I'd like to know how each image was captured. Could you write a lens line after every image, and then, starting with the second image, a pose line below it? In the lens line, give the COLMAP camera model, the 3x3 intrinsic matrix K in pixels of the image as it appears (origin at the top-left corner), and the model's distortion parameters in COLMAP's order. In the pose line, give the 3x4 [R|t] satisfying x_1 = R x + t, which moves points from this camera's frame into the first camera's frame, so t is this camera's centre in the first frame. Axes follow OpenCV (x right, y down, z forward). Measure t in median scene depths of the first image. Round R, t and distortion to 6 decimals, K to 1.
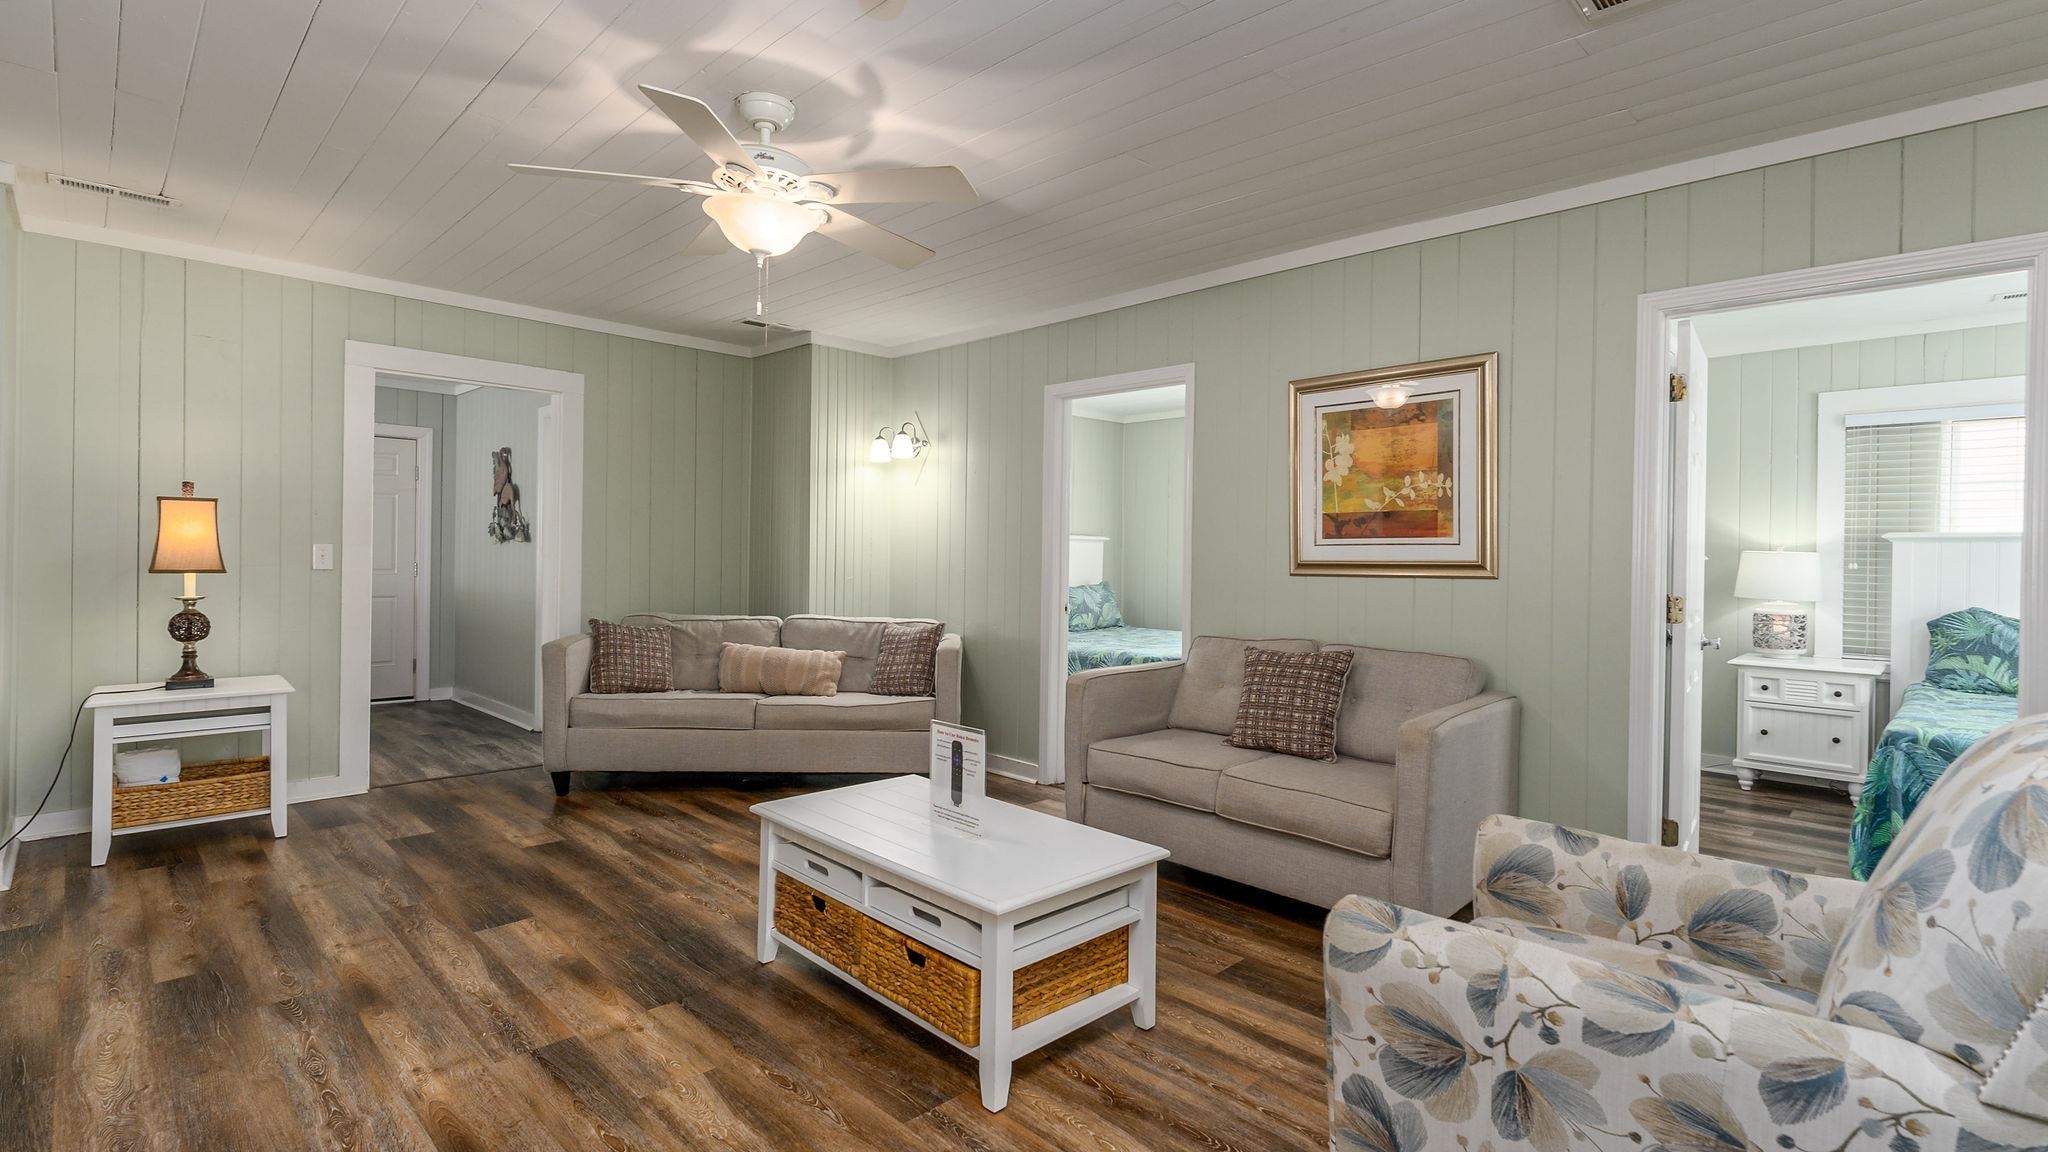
lens RADIAL K [[932.4, 0, 1029.7], [0, 932.4, 555.6], [0, 0, 1]] dist [-0.001611, -0.000070]
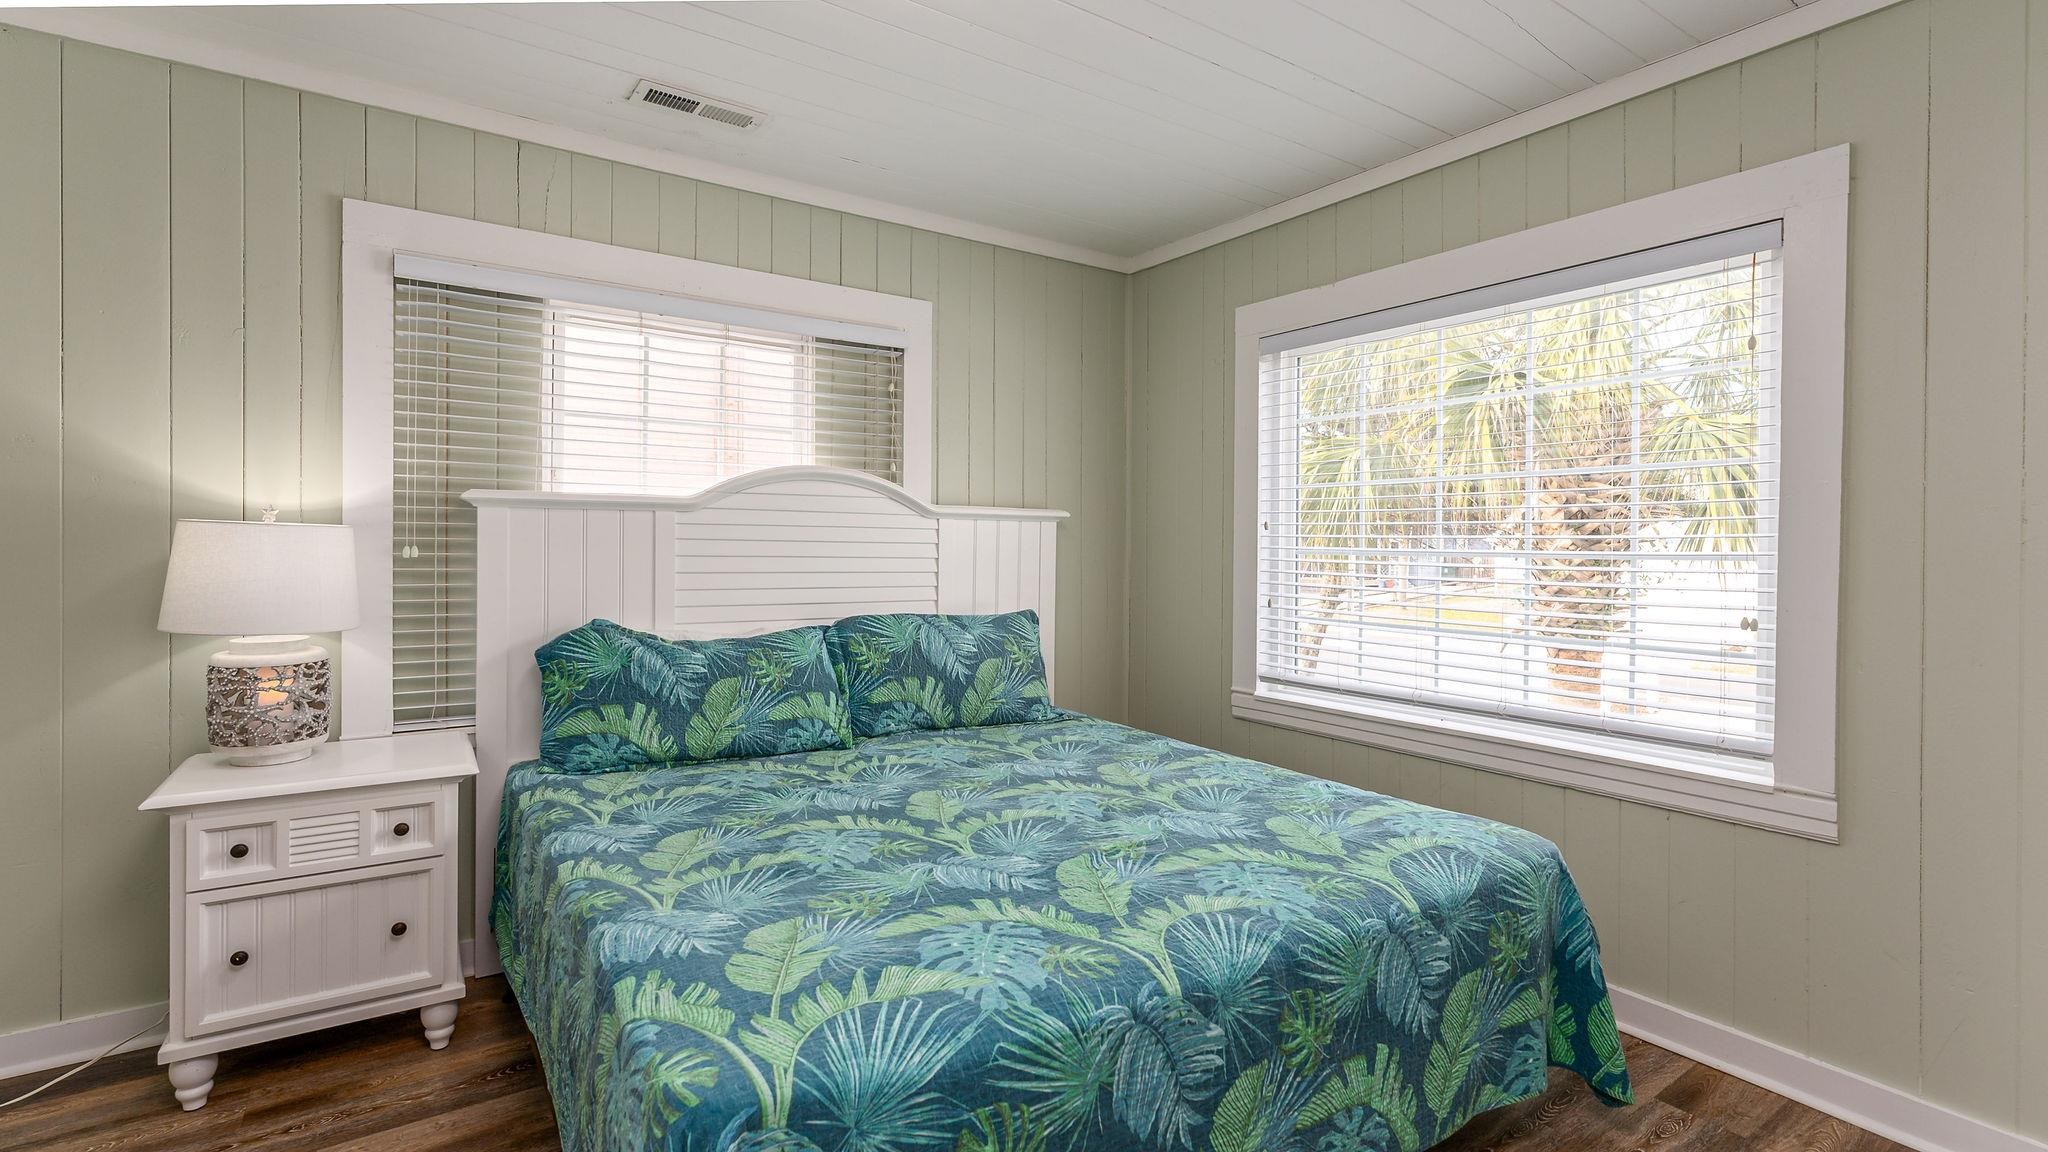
lens RADIAL K [[932.4, 0, 1029.7], [0, 932.4, 555.6], [0, 0, 1]] dist [-0.001611, -0.000070]
pose [[0.184110, -0.022926, 0.982638, 0.453248], [-0.008449, 0.999654, 0.024906, -0.002230], [-0.982869, -0.012887, 0.183853, 0.584295]]
